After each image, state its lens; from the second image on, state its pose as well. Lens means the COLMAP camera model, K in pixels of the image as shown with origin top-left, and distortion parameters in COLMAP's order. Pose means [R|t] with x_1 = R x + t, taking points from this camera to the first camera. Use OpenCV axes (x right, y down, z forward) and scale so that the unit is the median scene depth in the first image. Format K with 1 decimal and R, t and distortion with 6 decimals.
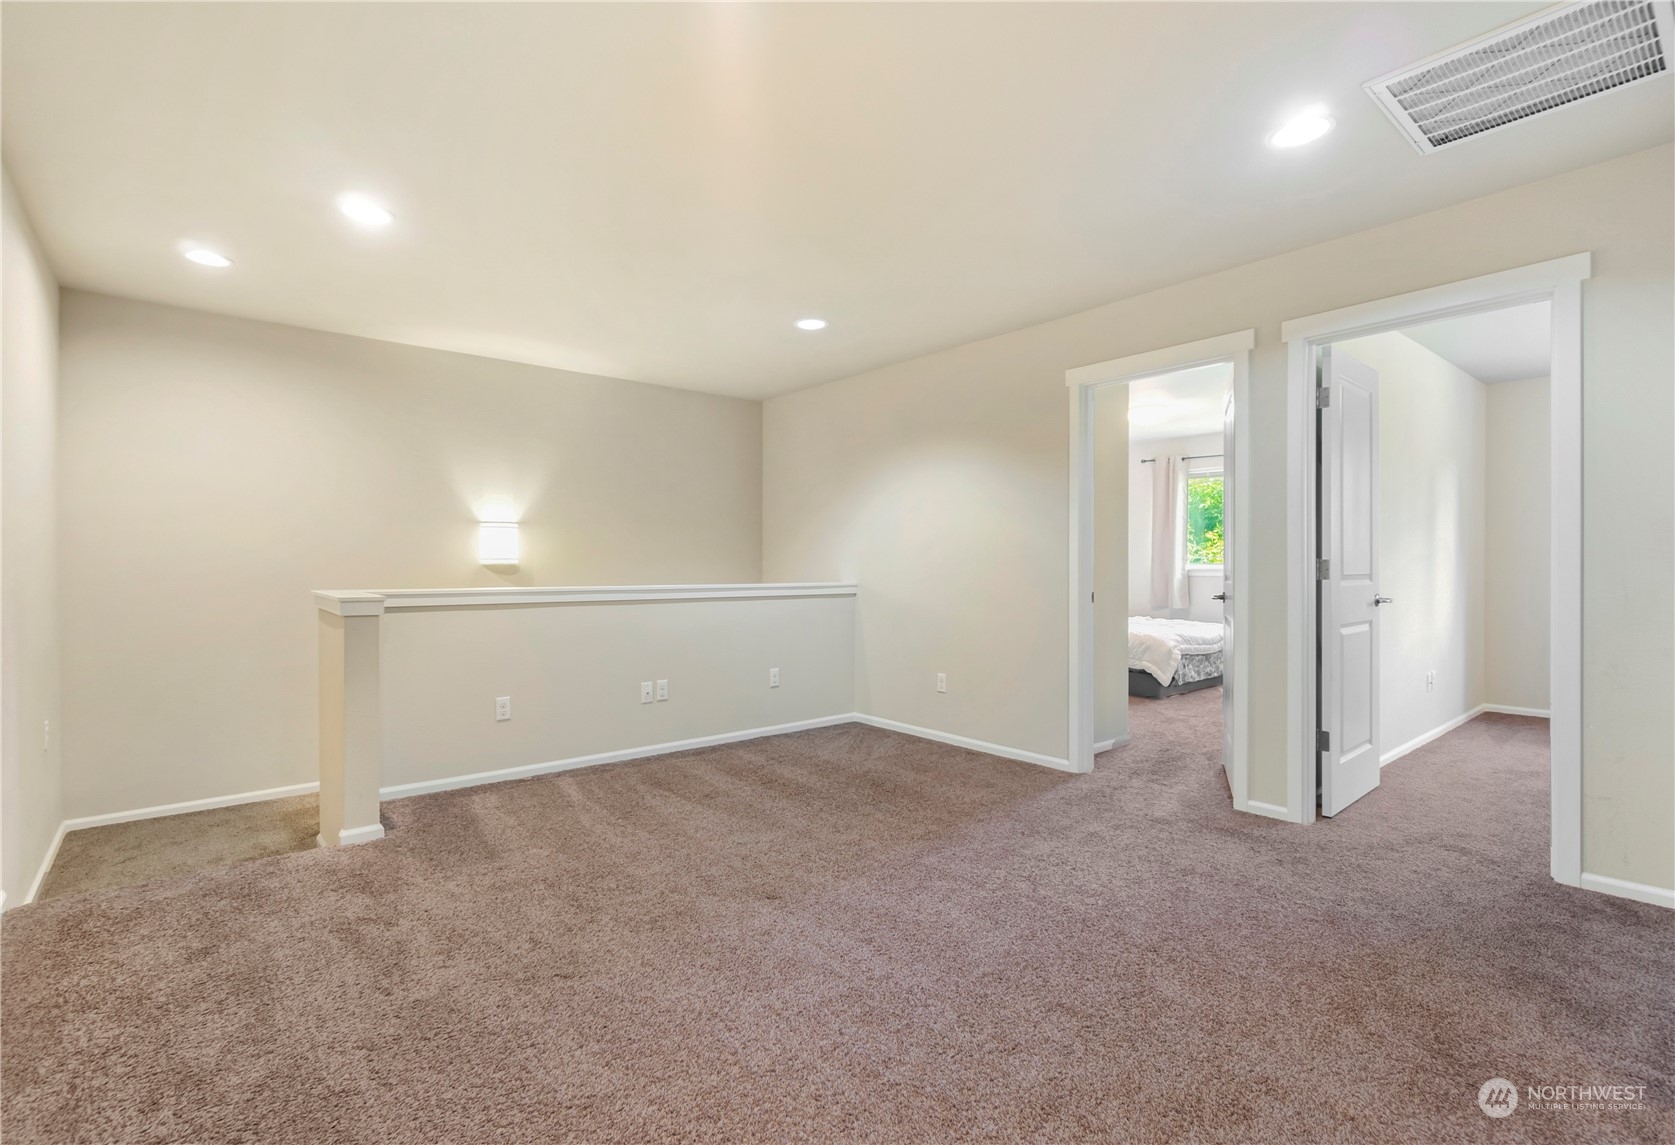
lens RADIAL K [[768.9, 0, 837.5], [0, 768.9, 572.5], [0, 0, 1]] dist [0.000867, 0.000137]
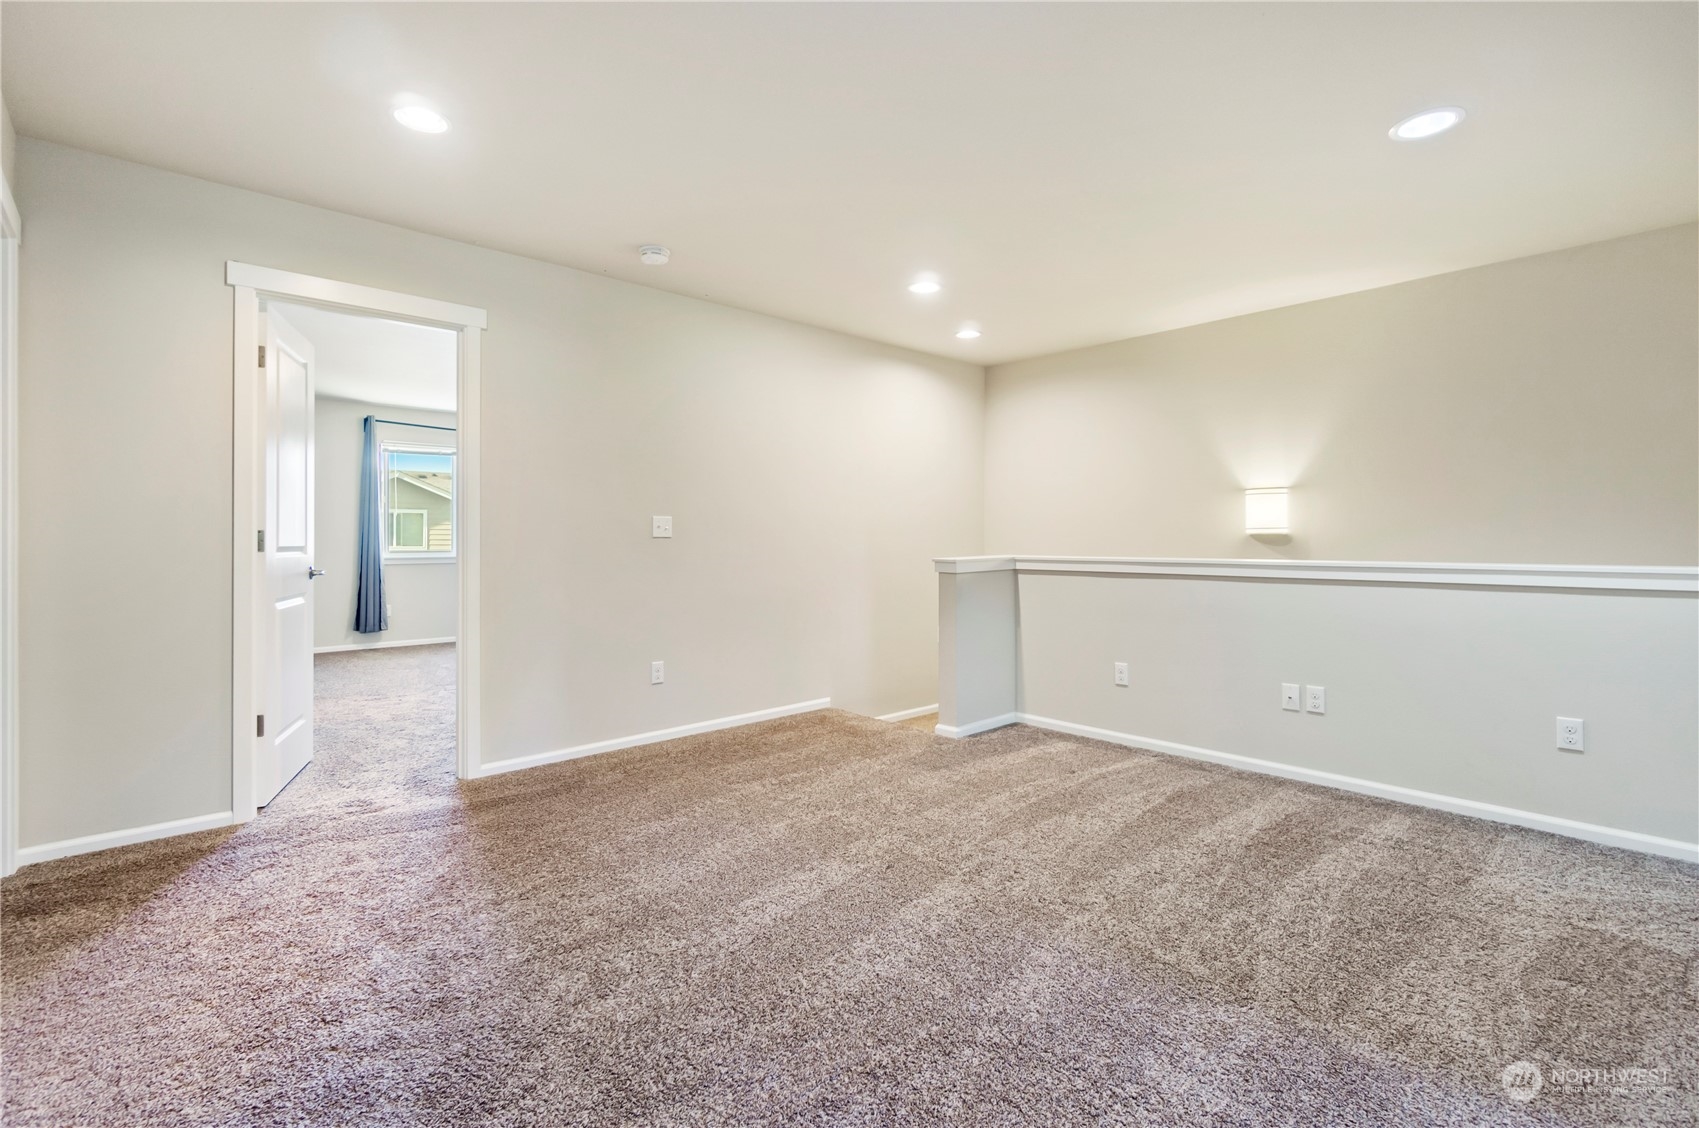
lens RADIAL K [[789.4, 0, 846.8], [0, 789.4, 537.4], [0, 0, 1]] dist [-0.000069, -0.000063]
pose [[0.047135, -0.000032, -0.998889, 0.553538], [-0.004706, 0.999989, -0.000254, -0.004540], [0.998877, 0.004713, 0.047135, 0.525007]]
